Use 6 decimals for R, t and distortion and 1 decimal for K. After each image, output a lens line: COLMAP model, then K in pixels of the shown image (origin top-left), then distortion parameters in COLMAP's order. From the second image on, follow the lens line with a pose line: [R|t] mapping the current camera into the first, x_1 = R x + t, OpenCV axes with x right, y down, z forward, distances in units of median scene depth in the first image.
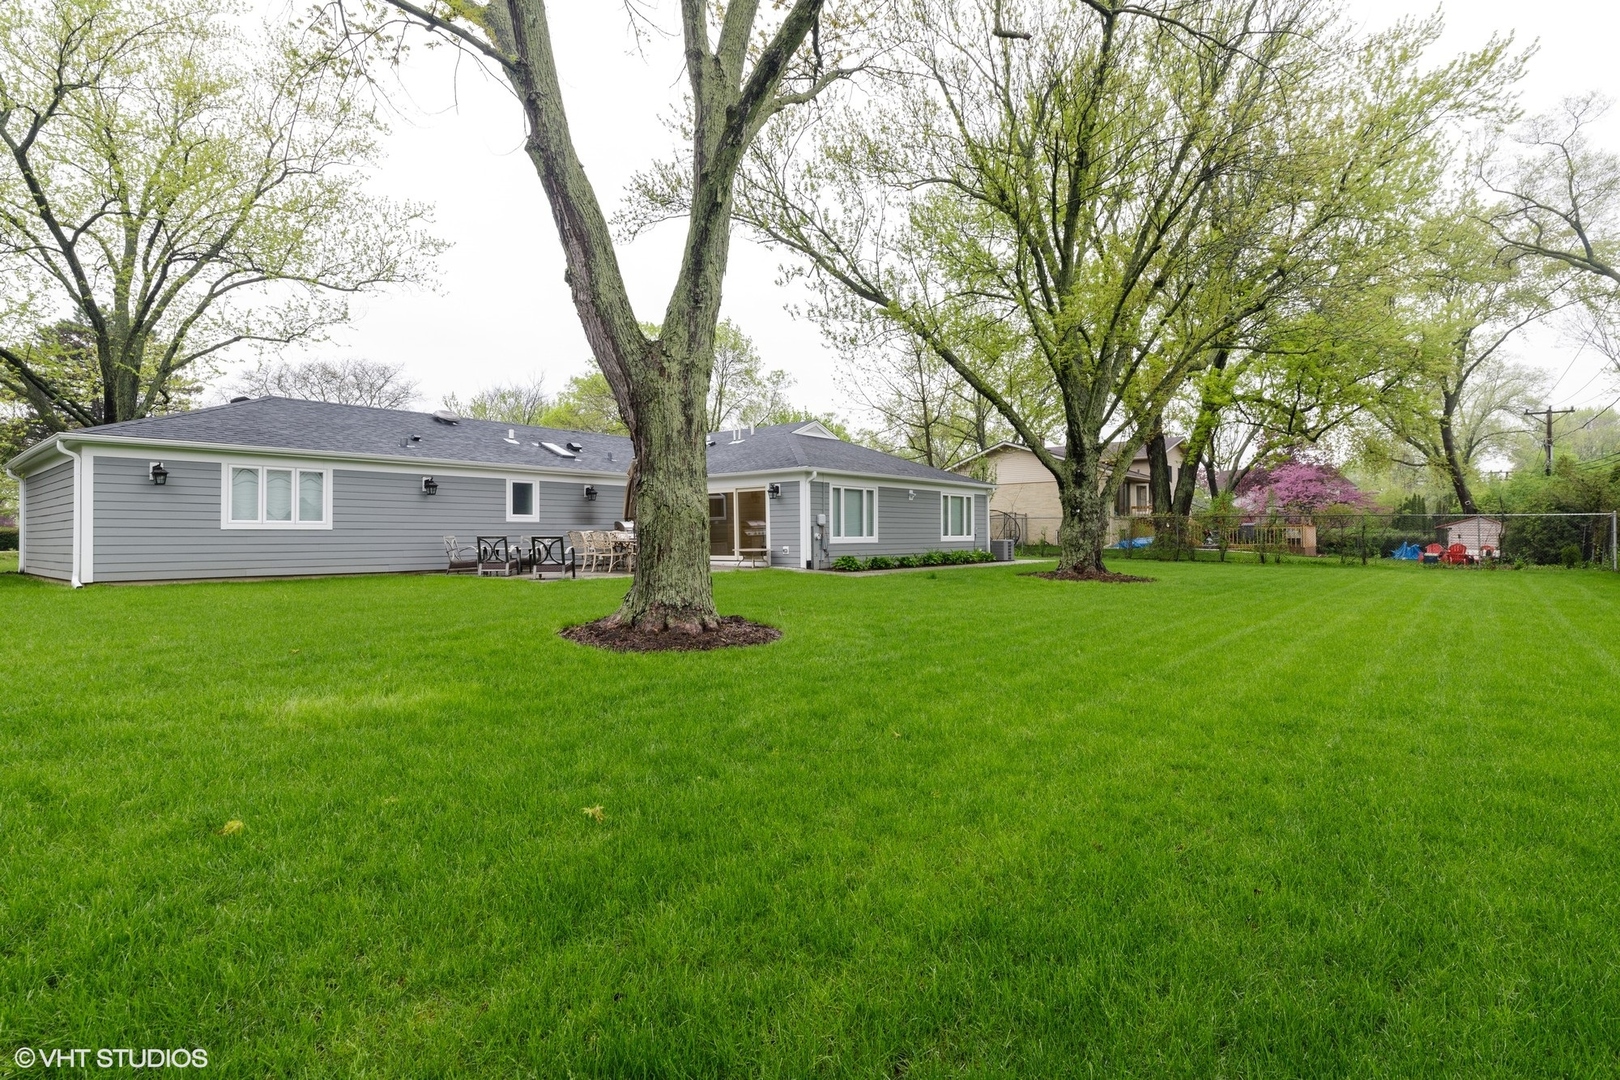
lens RADIAL K [[820.5, 0, 807.4], [0, 820.5, 516.9], [0, 0, 1]] dist [-0.000095, 0.073010]
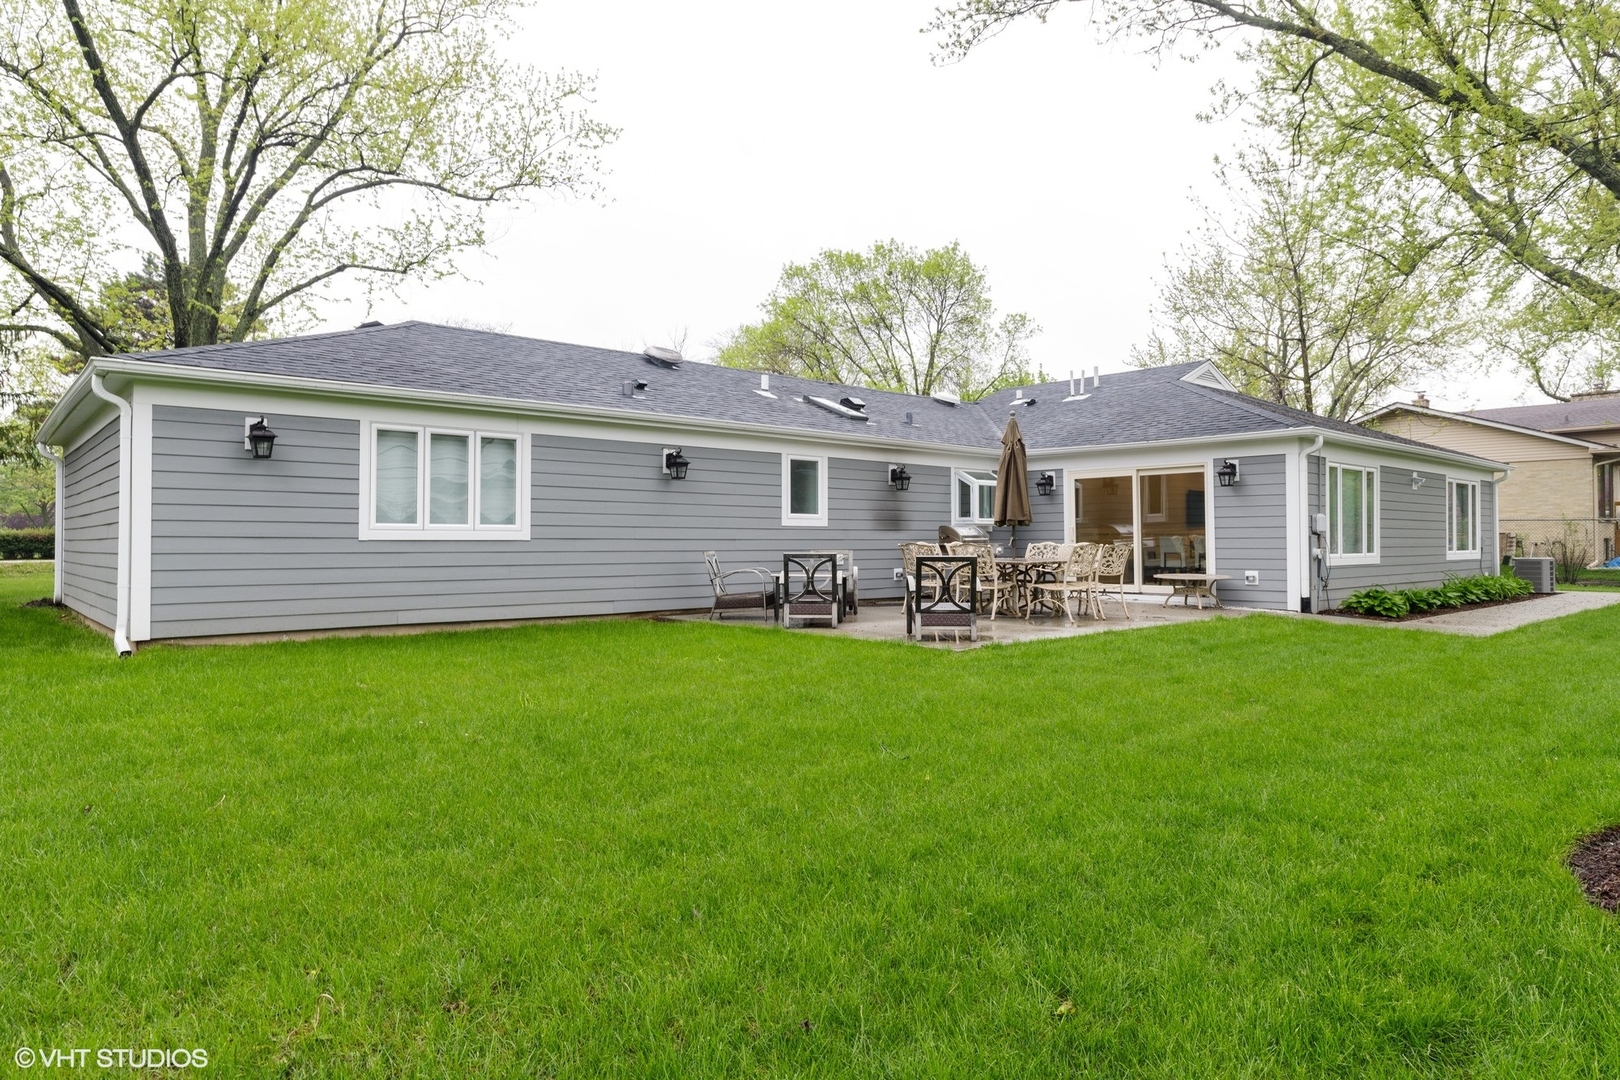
lens RADIAL K [[947.9, 0, 811.5], [0, 947.9, 501.3], [0, 0, 1]] dist [0.044844, 0.085786]
pose [[0.993344, -0.000895, -0.115180, -0.221511], [-0.001047, 0.999858, -0.016799, -0.000224], [0.115179, 0.016808, 0.993203, 0.269335]]
